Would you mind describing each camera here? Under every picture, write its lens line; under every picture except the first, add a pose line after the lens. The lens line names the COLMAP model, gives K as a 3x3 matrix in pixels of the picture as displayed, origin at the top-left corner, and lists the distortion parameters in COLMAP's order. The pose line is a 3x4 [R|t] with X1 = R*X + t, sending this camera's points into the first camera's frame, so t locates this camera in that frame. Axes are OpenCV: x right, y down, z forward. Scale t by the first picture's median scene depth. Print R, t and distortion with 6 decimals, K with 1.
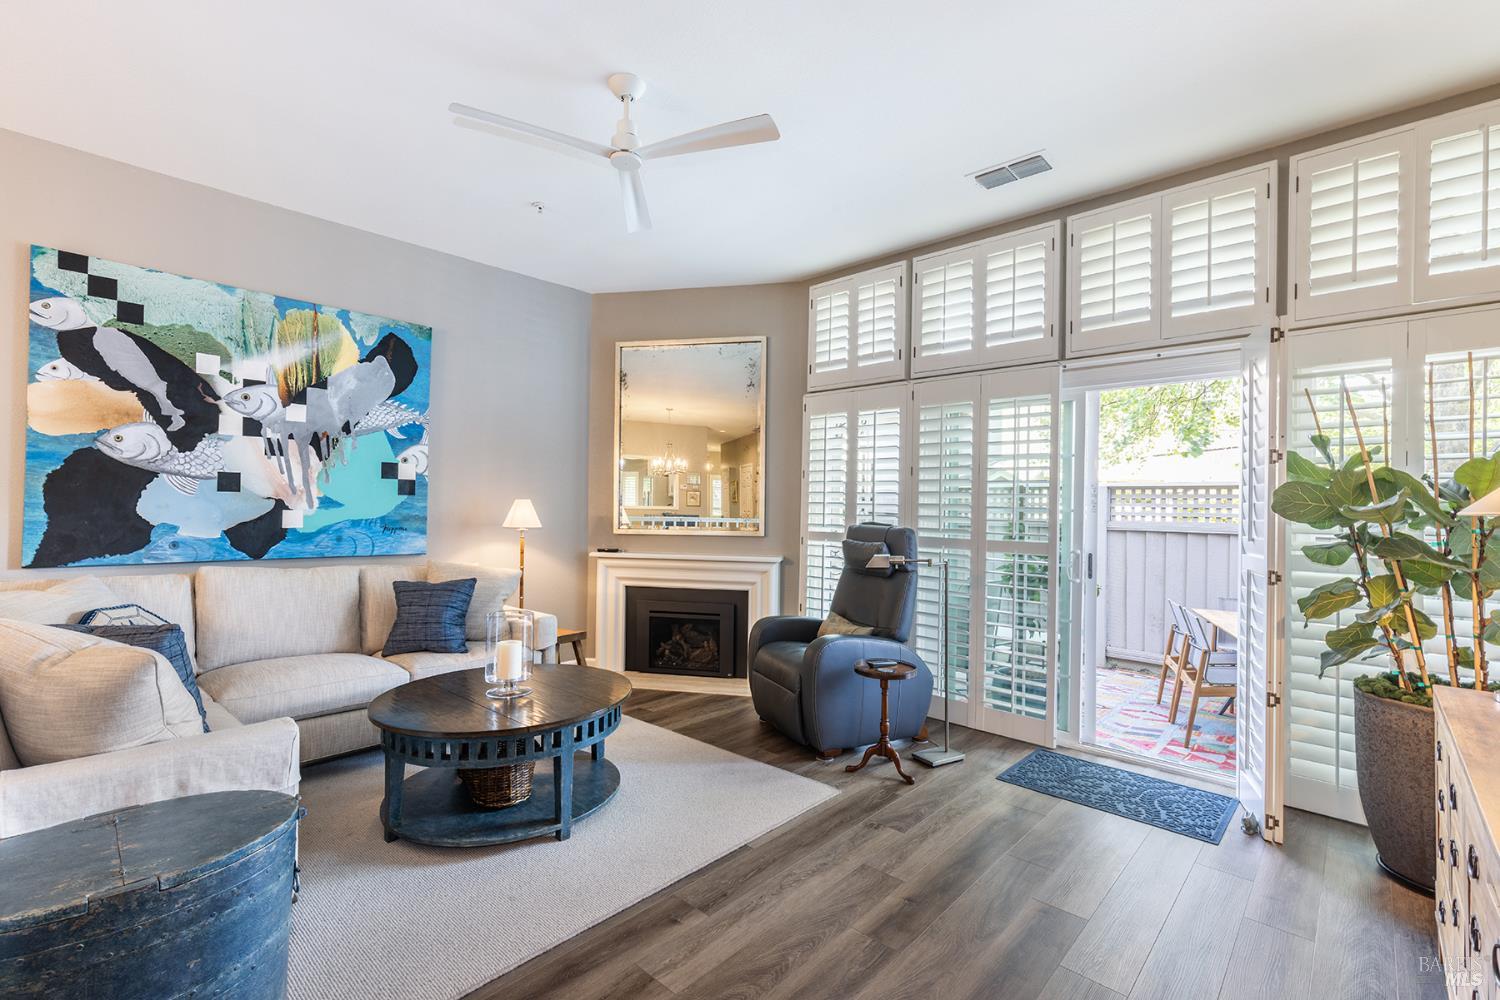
lens RADIAL K [[676.6, 0, 747.2], [0, 676.6, 509.4], [0, 0, 1]] dist [0.011207, -0.001762]
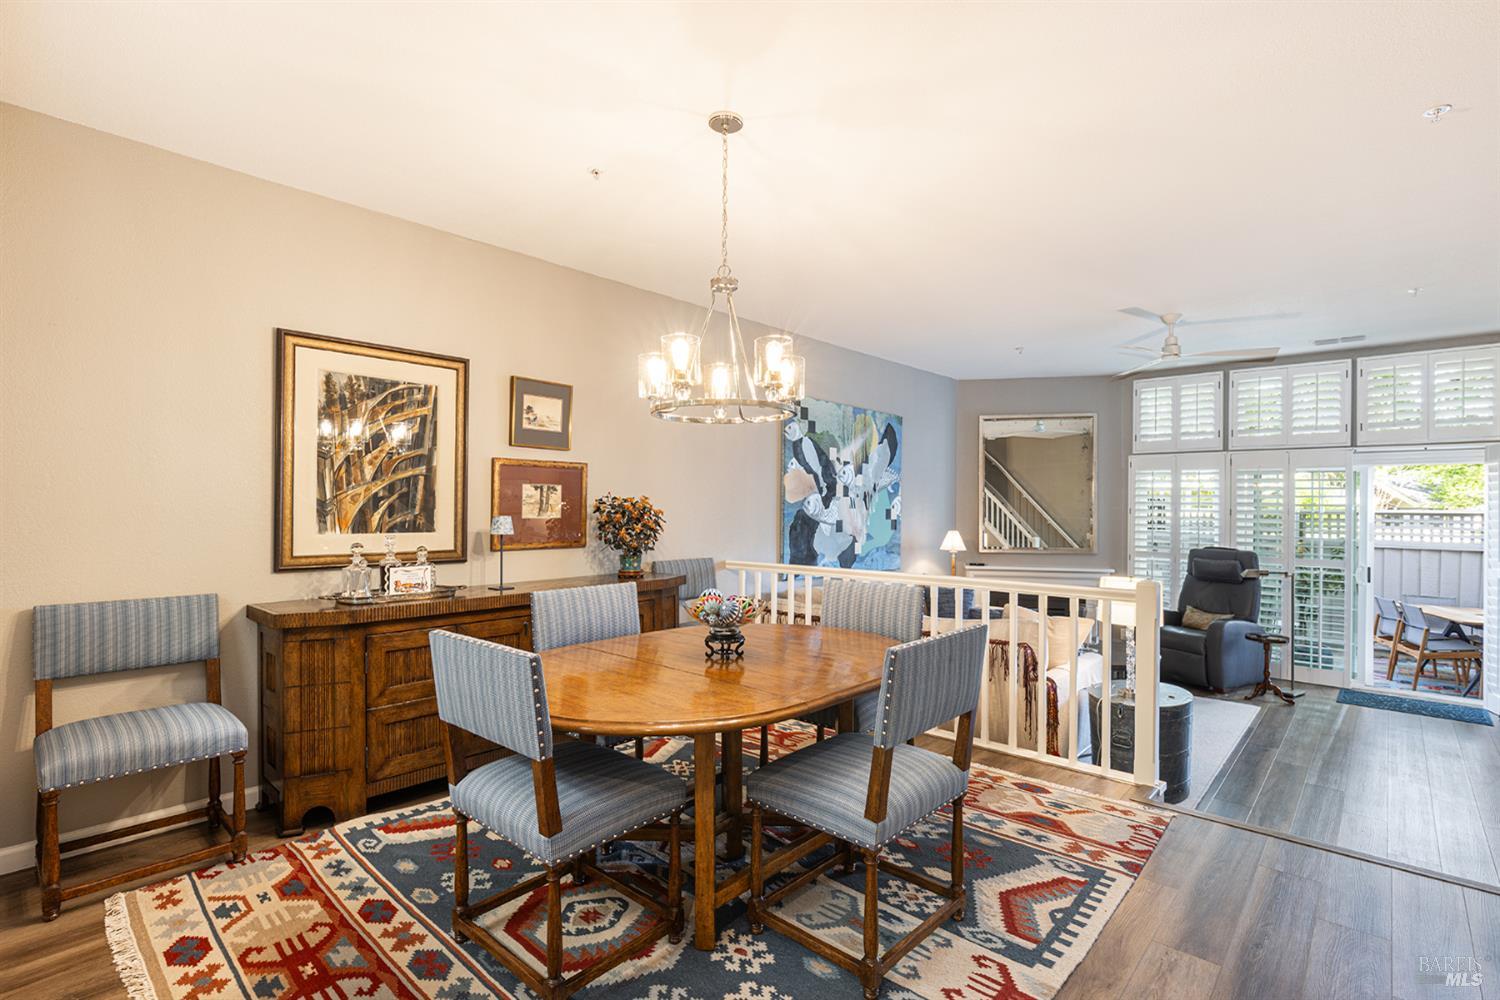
lens RADIAL K [[712.3, 0, 751.5], [0, 712.3, 503.0], [0, 0, 1]] dist [0.002639, 0.000305]
pose [[0.999872, -0.007031, 0.014346, -0.935342], [0.007154, 0.999938, -0.008517, -0.077253], [-0.014285, 0.008618, 0.999861, -0.634581]]
